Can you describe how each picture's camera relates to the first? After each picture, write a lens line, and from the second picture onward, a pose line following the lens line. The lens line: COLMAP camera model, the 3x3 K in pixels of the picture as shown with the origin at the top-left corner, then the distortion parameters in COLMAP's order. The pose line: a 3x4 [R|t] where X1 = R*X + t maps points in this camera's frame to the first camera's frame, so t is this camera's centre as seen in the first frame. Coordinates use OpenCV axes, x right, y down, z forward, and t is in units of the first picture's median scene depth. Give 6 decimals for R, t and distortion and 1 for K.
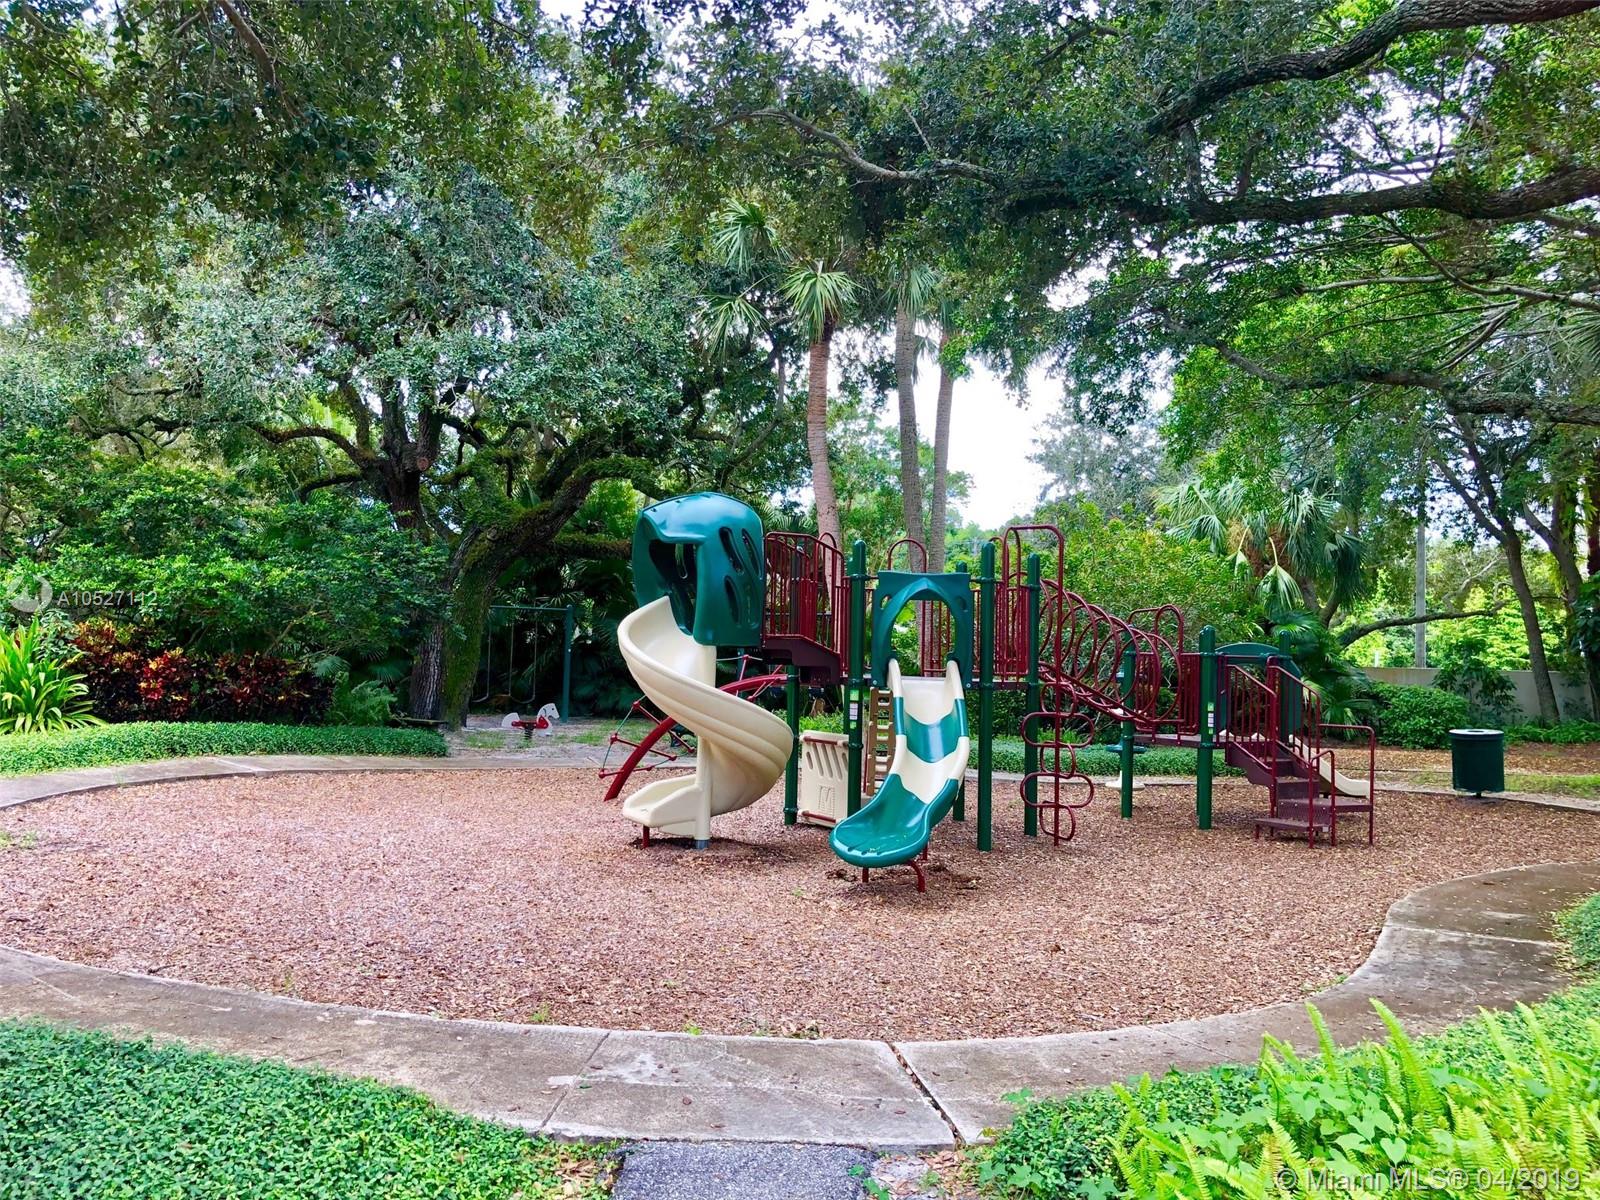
lens RADIAL K [[1330.7, 0, 801.0], [0, 1330.7, 600.0], [0, 0, 1]] dist [0.019495, -0.008075]
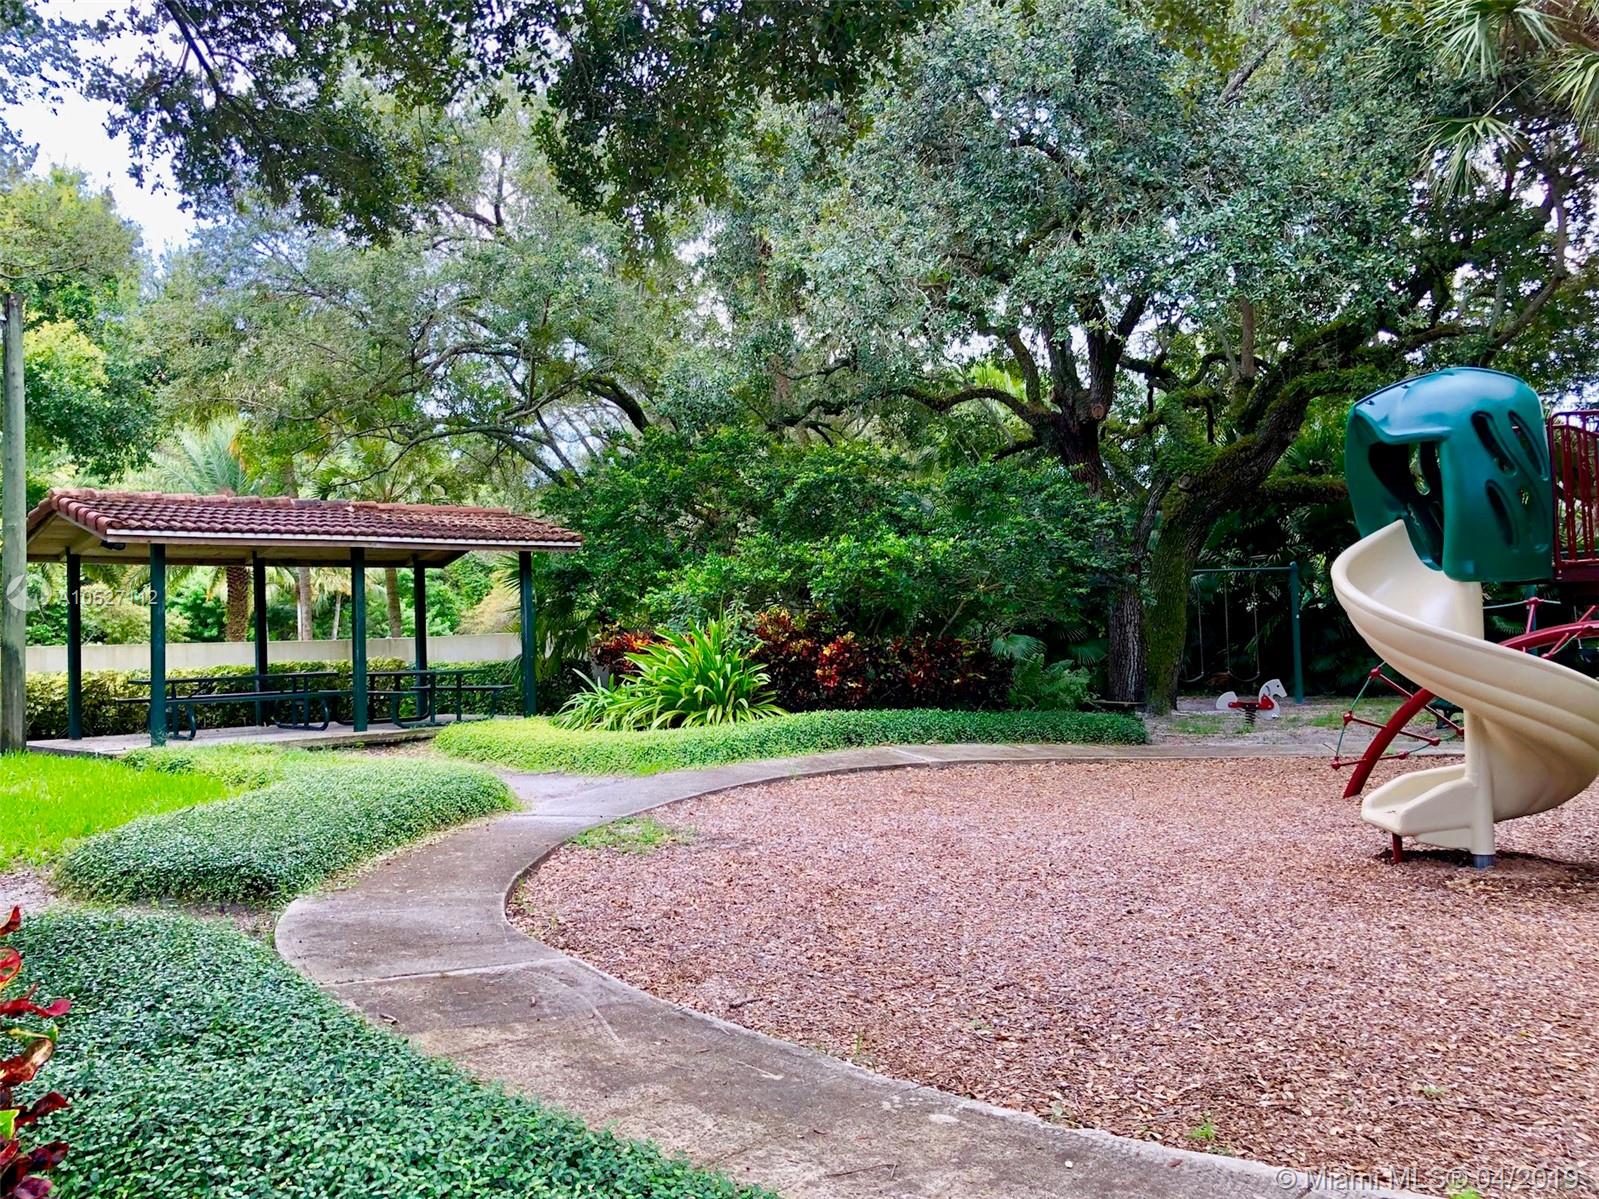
lens RADIAL K [[1329.9, 0, 803.6], [0, 1329.9, 594.9], [0, 0, 1]] dist [0.019495, -0.008075]
pose [[0.851359, -0.071605, -0.519674, -0.001580], [0.073731, 0.997140, -0.016604, 0.023021], [0.519376, -0.024180, 0.854204, 0.180611]]
